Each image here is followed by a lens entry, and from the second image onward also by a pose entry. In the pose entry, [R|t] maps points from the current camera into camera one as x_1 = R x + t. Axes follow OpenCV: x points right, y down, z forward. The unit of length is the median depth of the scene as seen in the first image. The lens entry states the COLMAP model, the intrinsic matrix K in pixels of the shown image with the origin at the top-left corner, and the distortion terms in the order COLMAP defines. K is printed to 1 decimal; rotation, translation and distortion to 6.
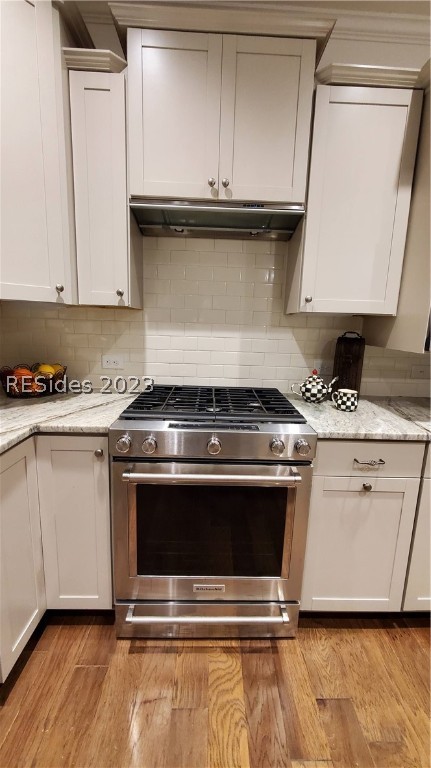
lens RADIAL K [[309.1, 0, 215.5], [0, 309.1, 384.0], [0, 0, 1]] dist [-0.000056, -0.000002]
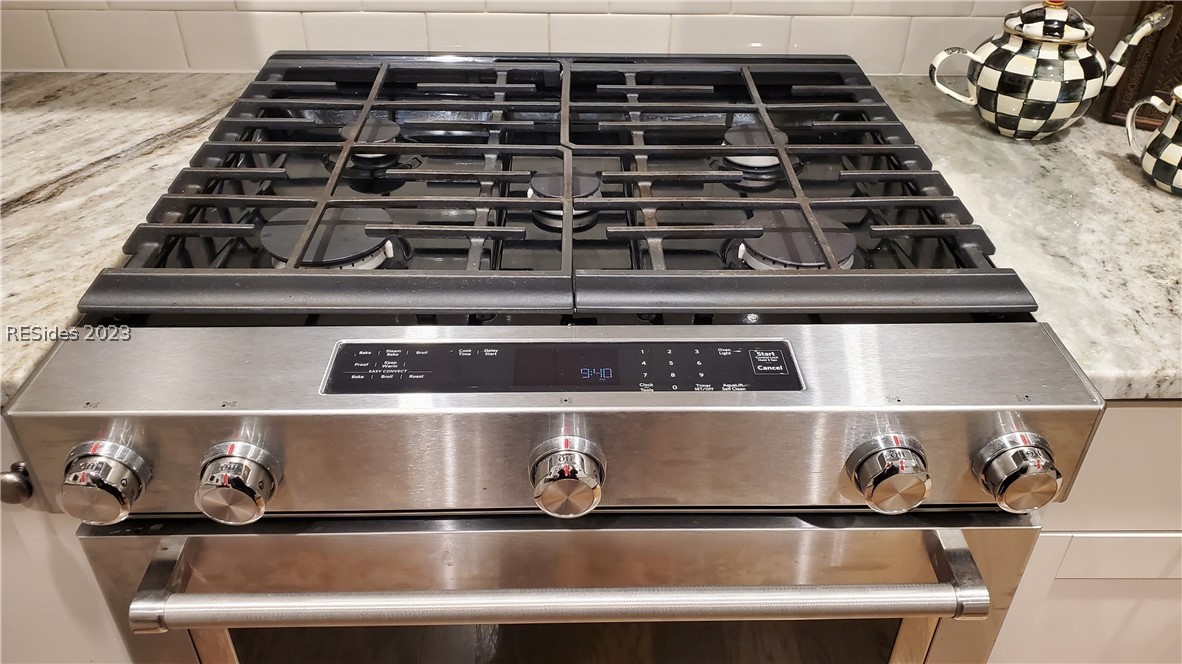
lens RADIAL K [[935.5, 0, 591.0], [0, 935.5, 332.0], [0, 0, 1]] dist [0.030715, 0.001177]
pose [[0.999778, -0.021027, -0.000942, 0.008518], [0.019696, 0.918870, 0.394069, -0.088236], [-0.007421, -0.394001, 0.919080, 0.359054]]
